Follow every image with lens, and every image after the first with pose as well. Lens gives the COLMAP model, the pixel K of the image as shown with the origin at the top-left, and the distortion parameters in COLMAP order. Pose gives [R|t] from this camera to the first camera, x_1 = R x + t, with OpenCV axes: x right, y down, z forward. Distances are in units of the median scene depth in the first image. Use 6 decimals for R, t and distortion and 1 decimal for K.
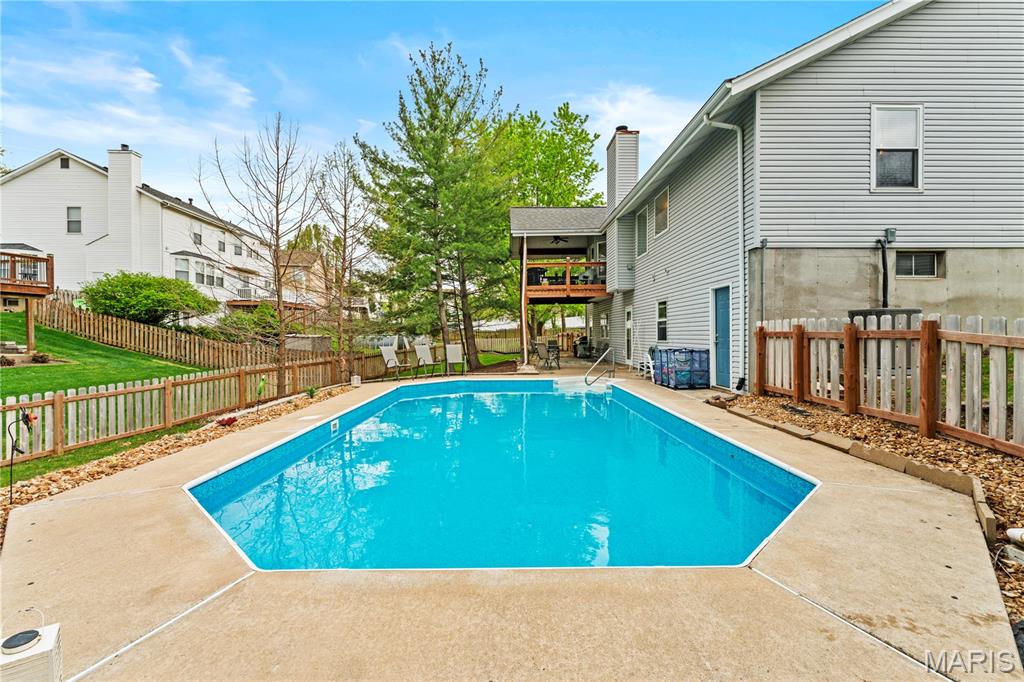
lens RADIAL K [[460.9, 0, 517.5], [0, 460.9, 335.6], [0, 0, 1]] dist [-0.001258, -0.000726]
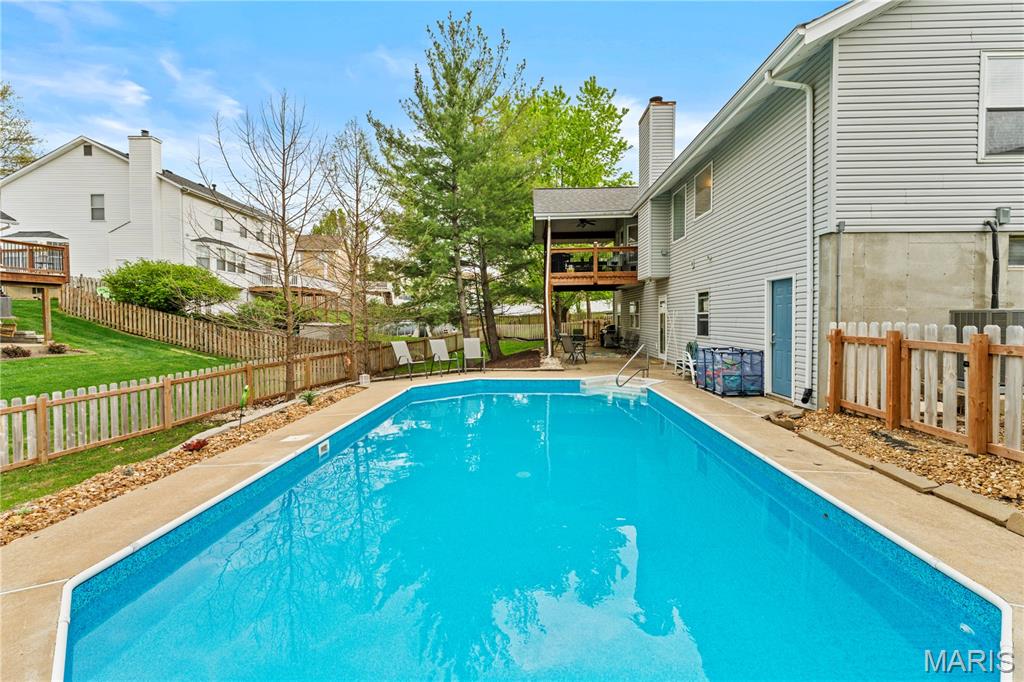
lens RADIAL K [[460.9, 0, 516.6], [0, 460.9, 328.4], [0, 0, 1]] dist [-0.001258, -0.000726]
pose [[0.998582, 0.002551, -0.053173, 0.001522], [-0.001404, 0.999766, 0.021599, -0.024790], [0.053216, -0.021493, 0.998352, 0.098906]]
